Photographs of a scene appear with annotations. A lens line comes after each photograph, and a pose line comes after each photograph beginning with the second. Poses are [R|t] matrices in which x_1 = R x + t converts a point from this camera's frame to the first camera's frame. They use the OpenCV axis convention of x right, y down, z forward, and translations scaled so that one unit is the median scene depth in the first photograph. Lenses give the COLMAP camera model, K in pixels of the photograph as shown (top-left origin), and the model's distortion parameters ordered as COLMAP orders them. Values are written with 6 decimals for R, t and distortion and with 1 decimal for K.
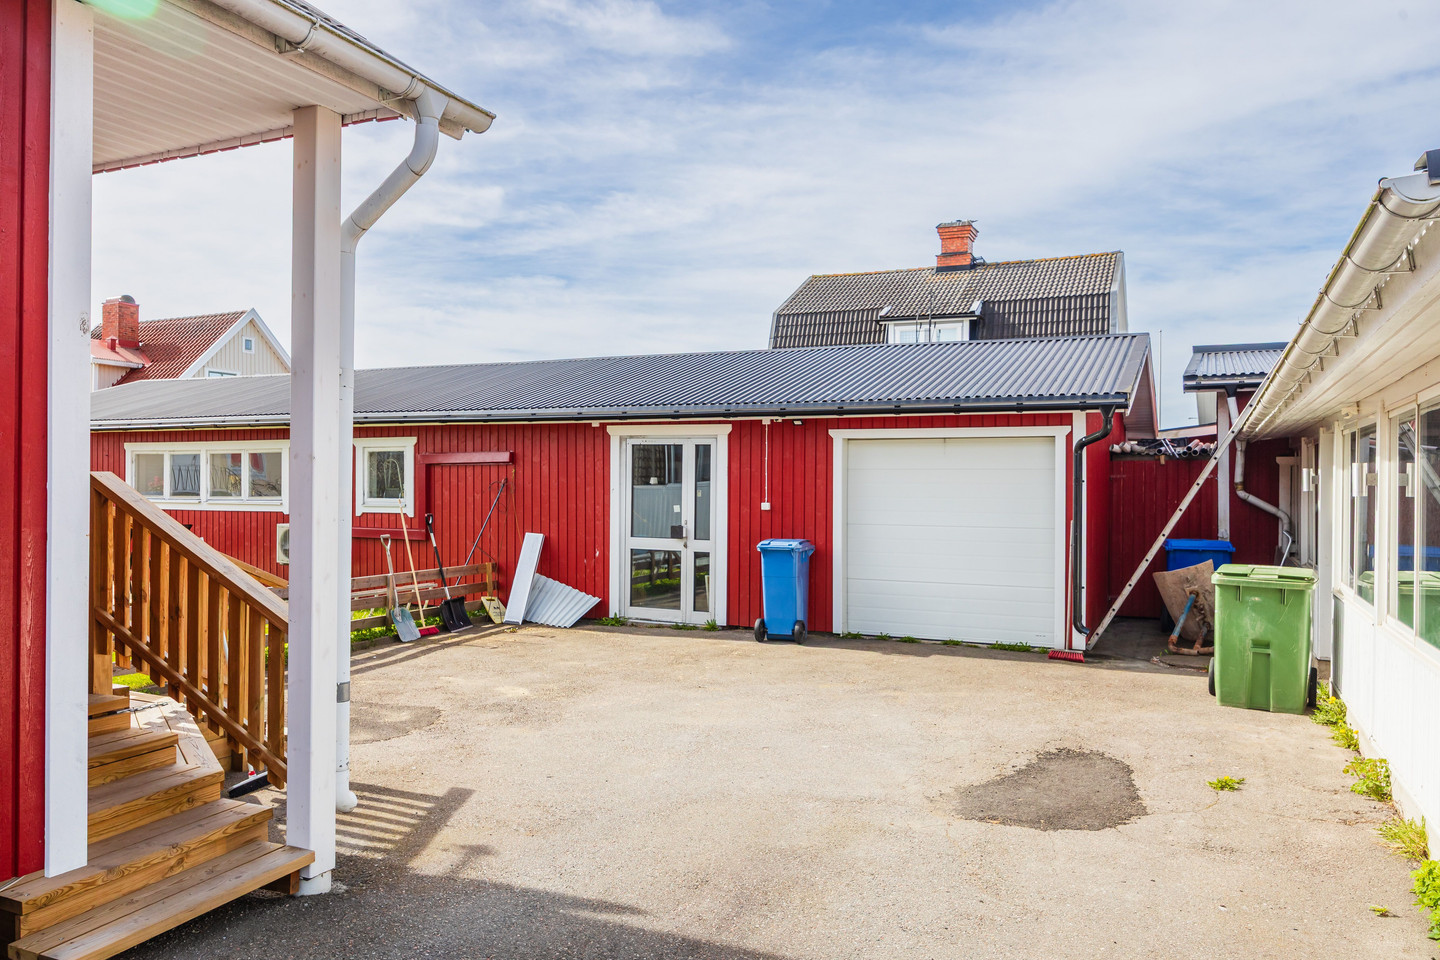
lens RADIAL K [[1031.2, 0, 728.0], [0, 1031.2, 487.4], [0, 0, 1]] dist [-0.013992, -0.007277]
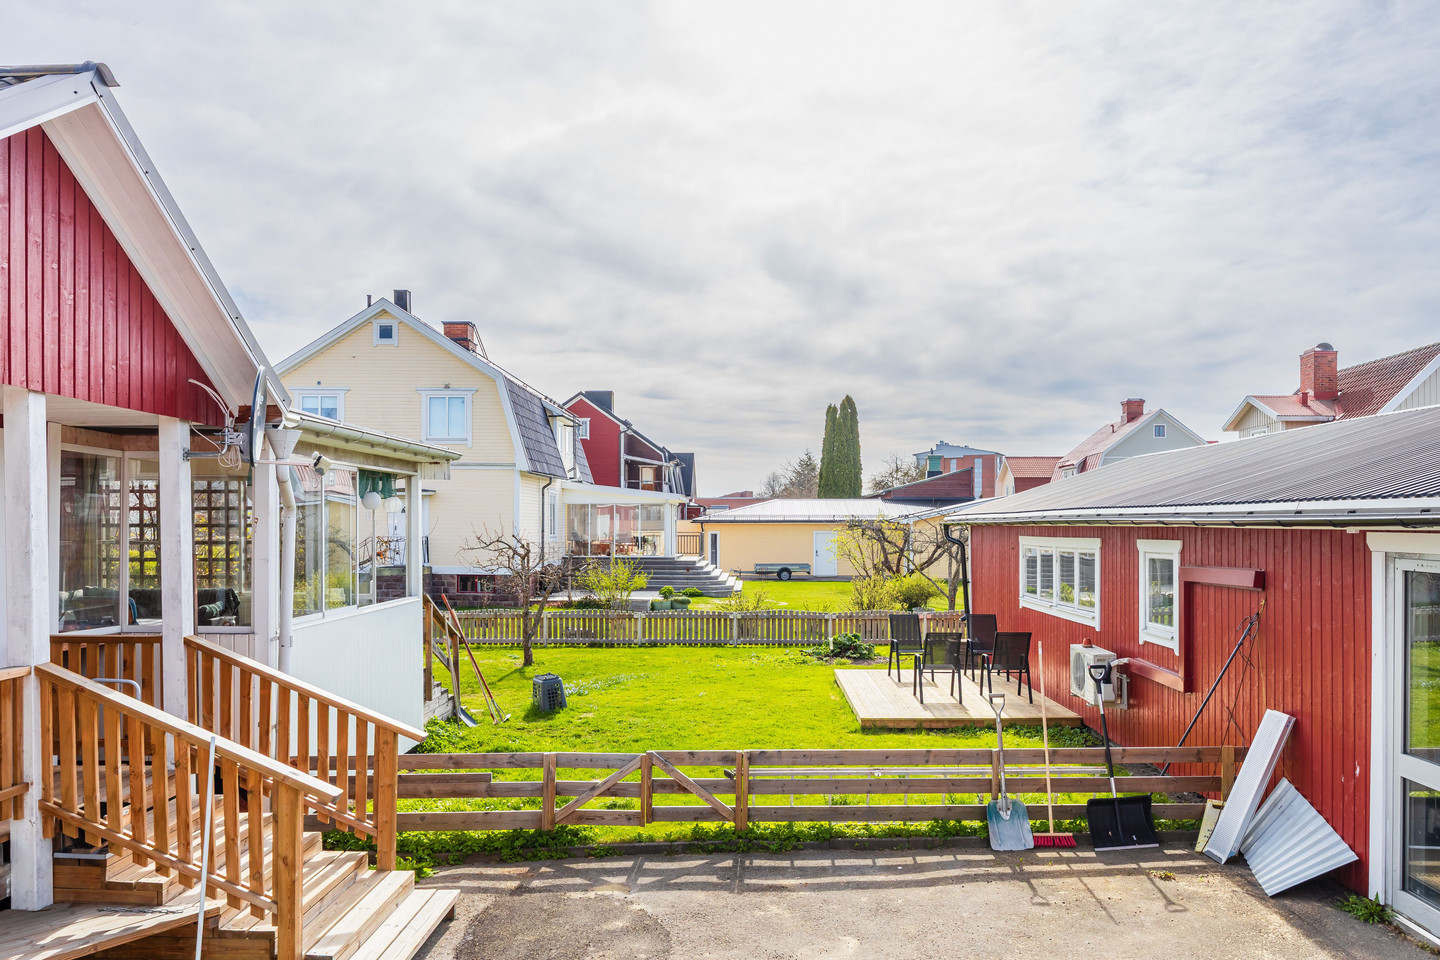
lens RADIAL K [[1056.3, 0, 723.0], [0, 1056.3, 534.5], [0, 0, 1]] dist [0.011667, 0.004668]
pose [[0.419068, -0.003494, -0.907948, 2.320830], [0.001573, 0.999994, -0.003123, -0.560235], [0.907954, -0.000119, 0.419071, 4.646631]]
